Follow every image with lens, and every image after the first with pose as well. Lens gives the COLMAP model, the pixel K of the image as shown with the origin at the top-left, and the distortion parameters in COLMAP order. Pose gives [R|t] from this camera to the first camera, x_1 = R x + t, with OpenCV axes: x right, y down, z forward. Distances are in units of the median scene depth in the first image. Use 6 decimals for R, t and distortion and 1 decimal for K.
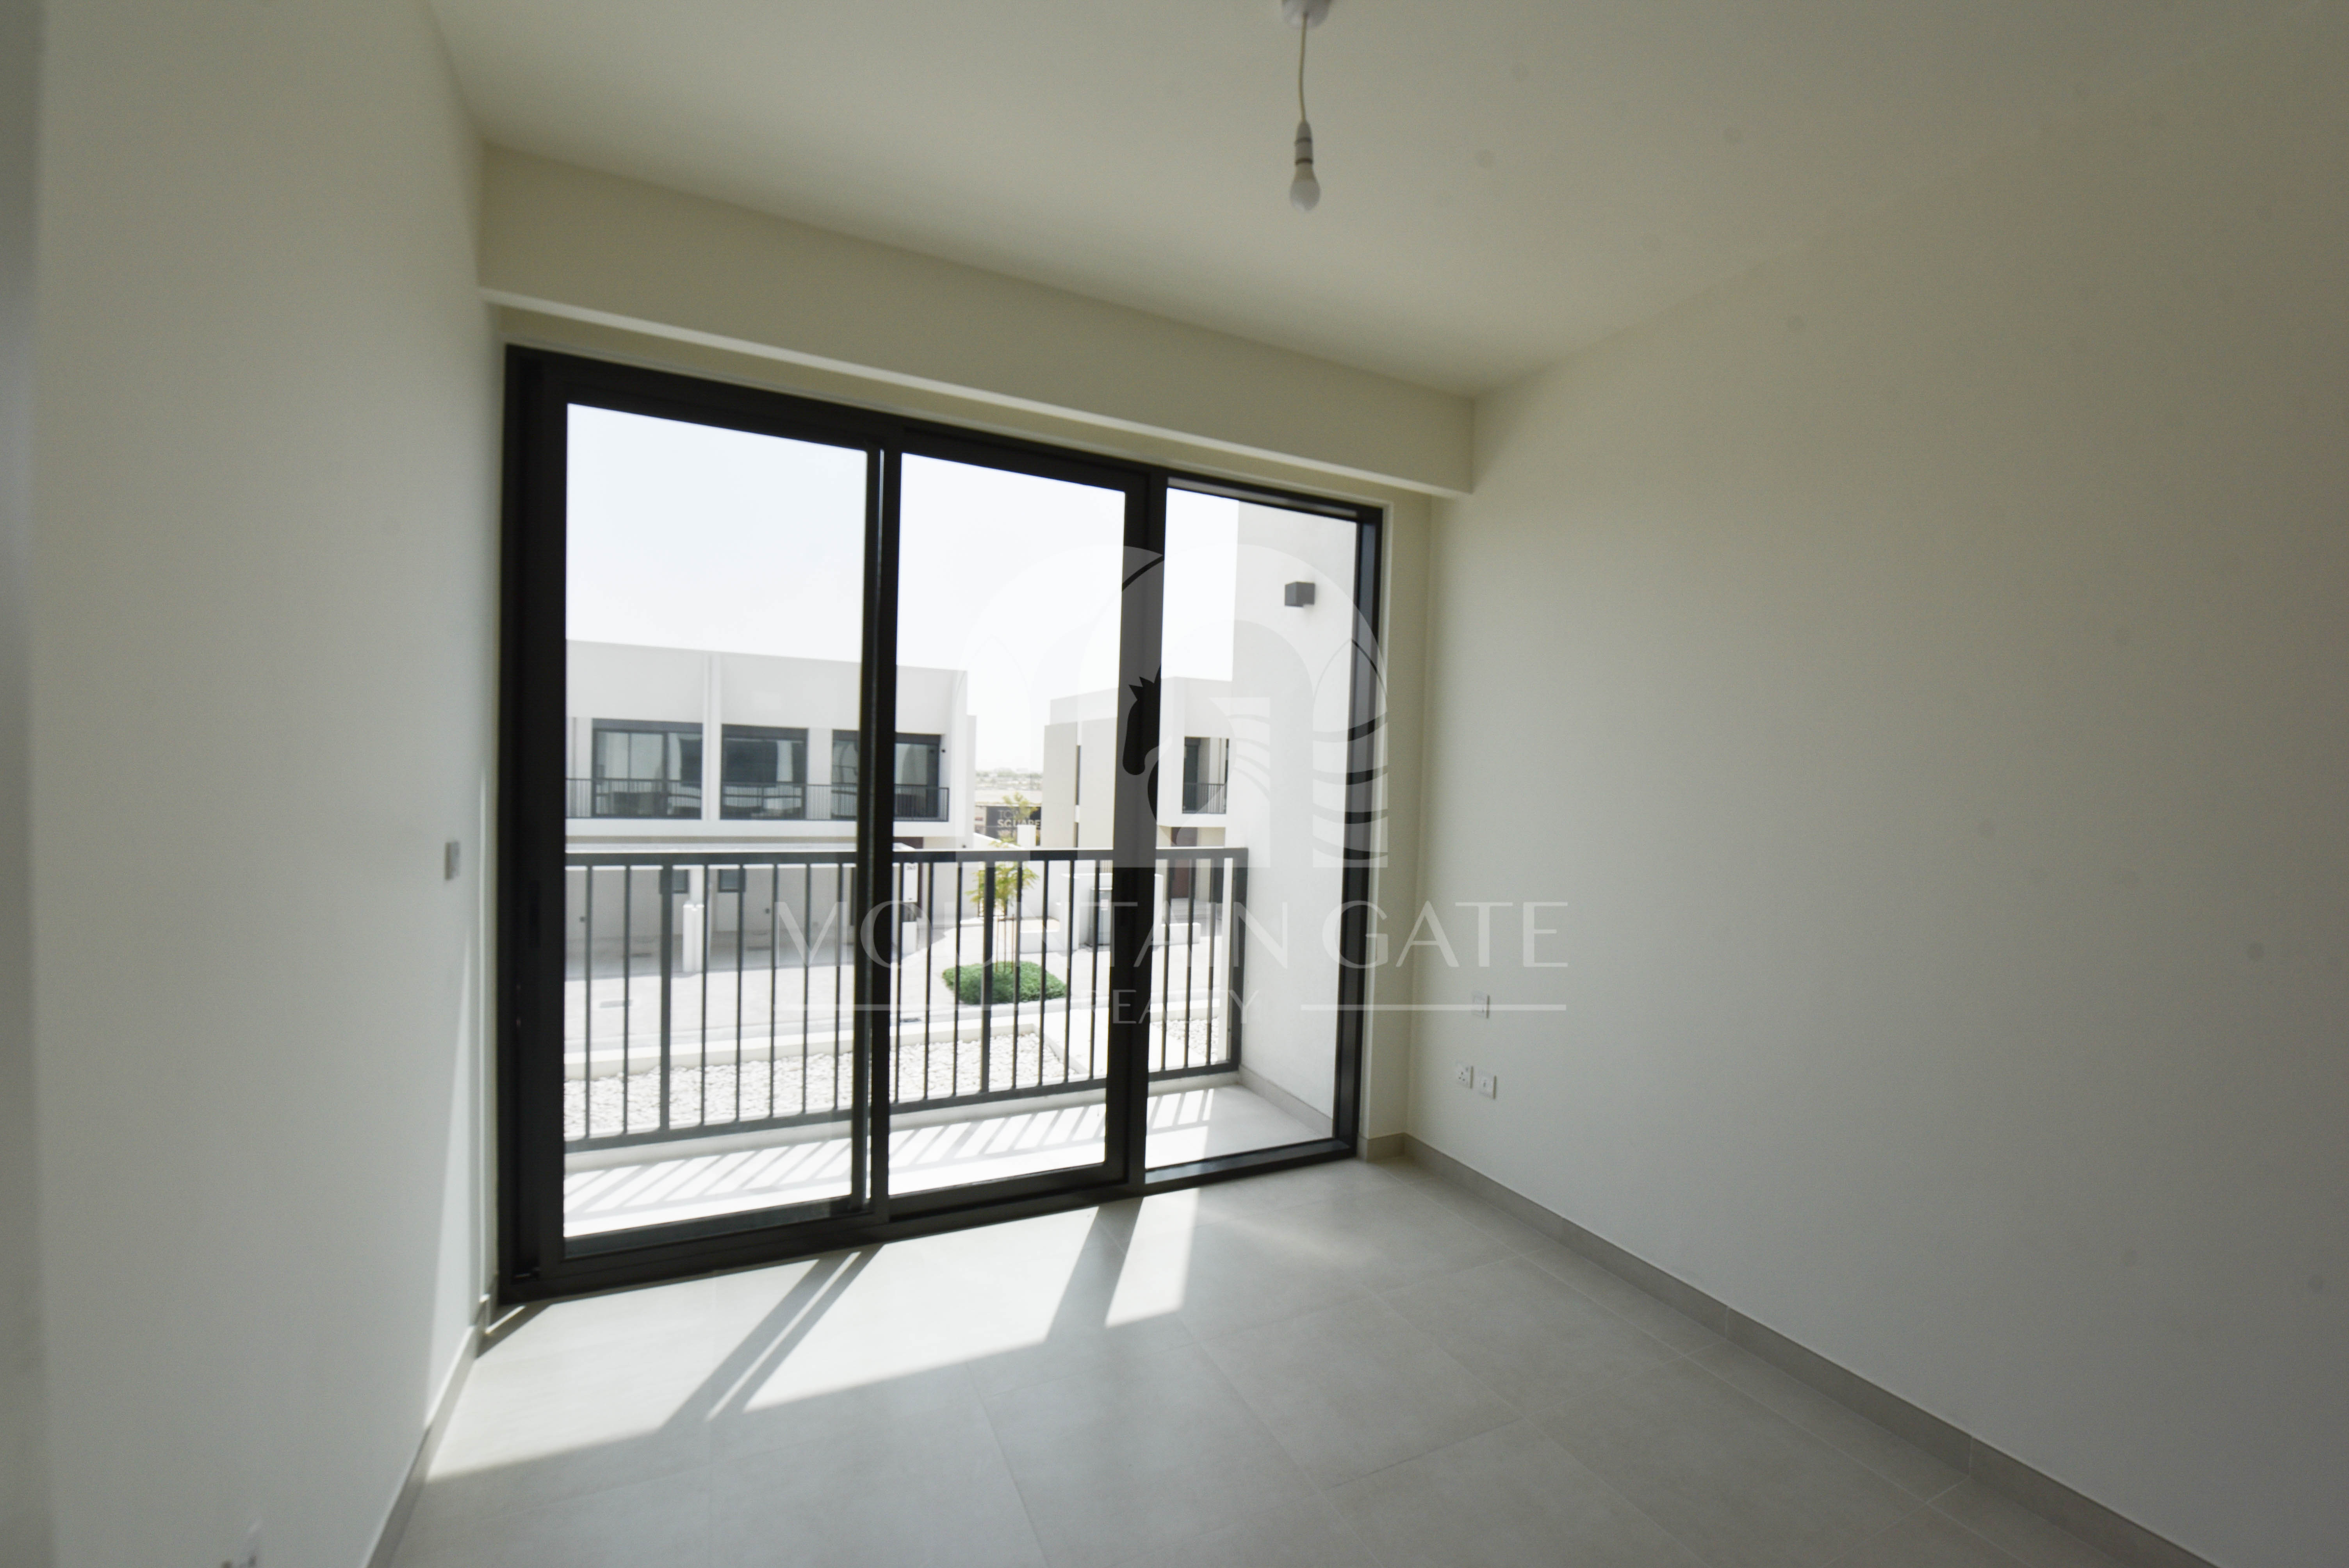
lens RADIAL K [[966.5, 0, 1190.2], [0, 966.5, 800.8], [0, 0, 1]] dist [0.000269, -0.000138]
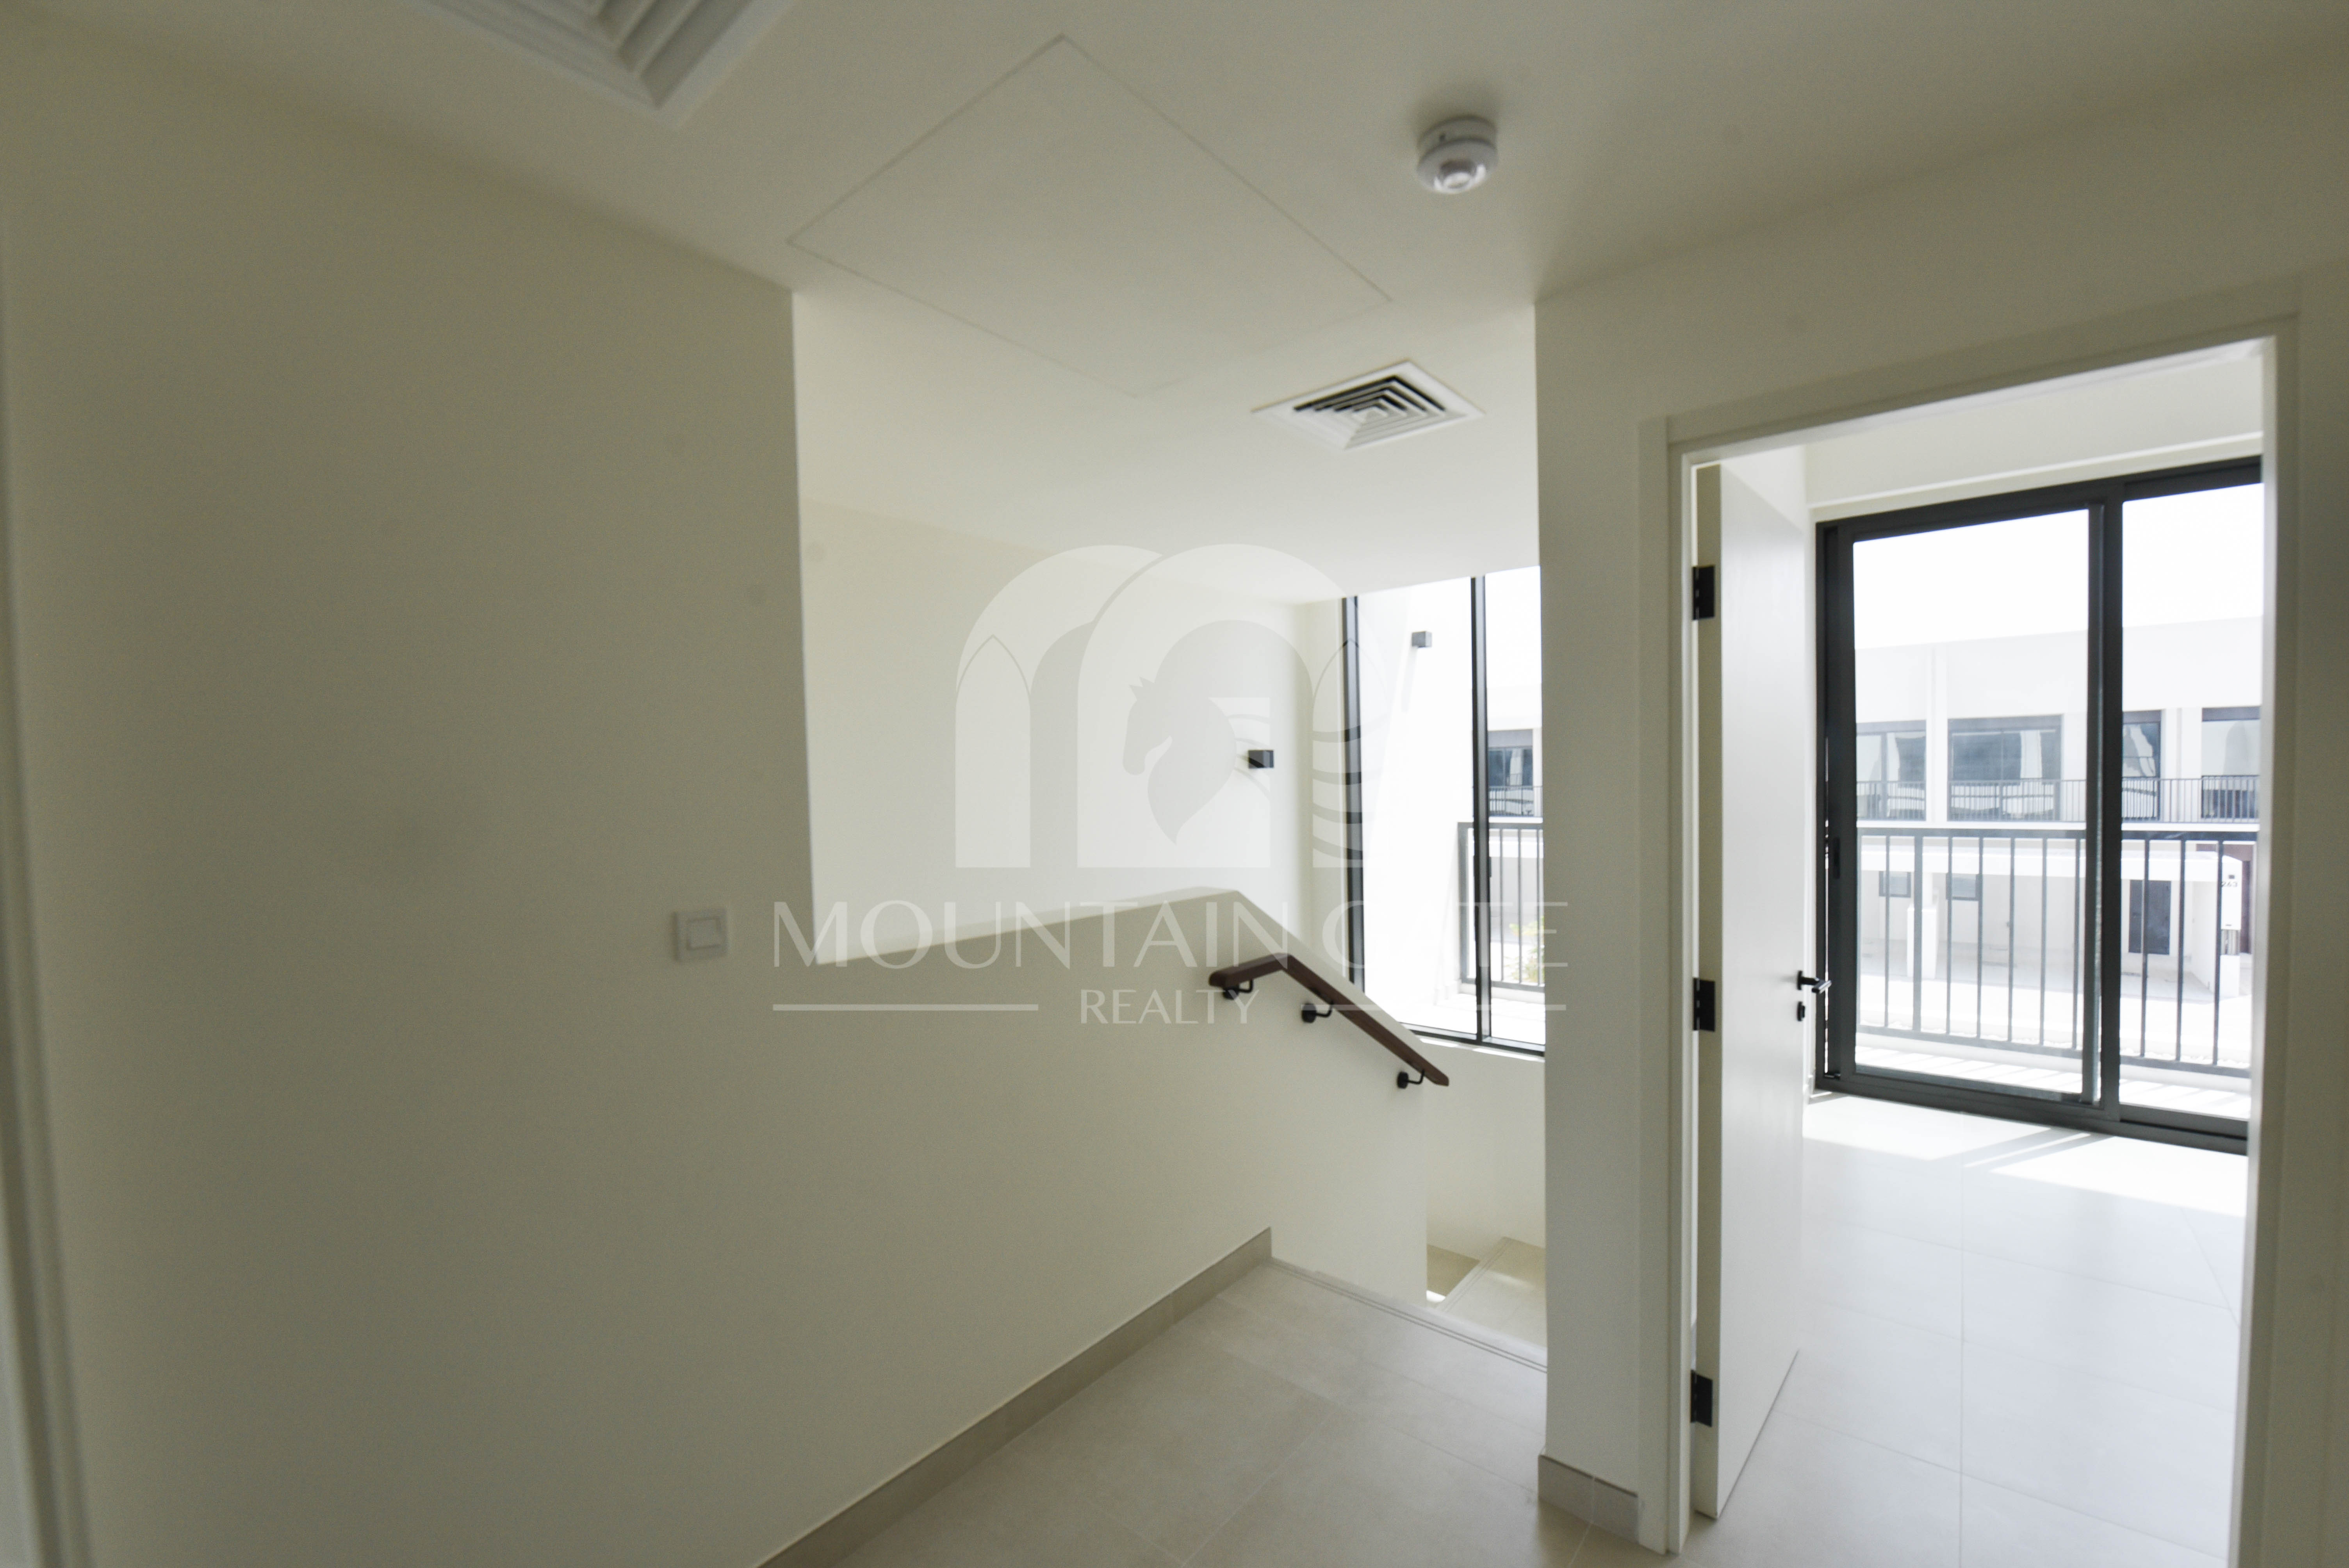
lens RADIAL K [[949.4, 0, 1181.6], [0, 949.4, 802.4], [0, 0, 1]] dist [-0.021909, -0.000585]
pose [[0.419709, -0.011668, -0.907584, 0.071359], [0.009163, 0.999921, -0.008618, 0.006215], [0.907613, -0.004699, 0.419782, -0.158499]]
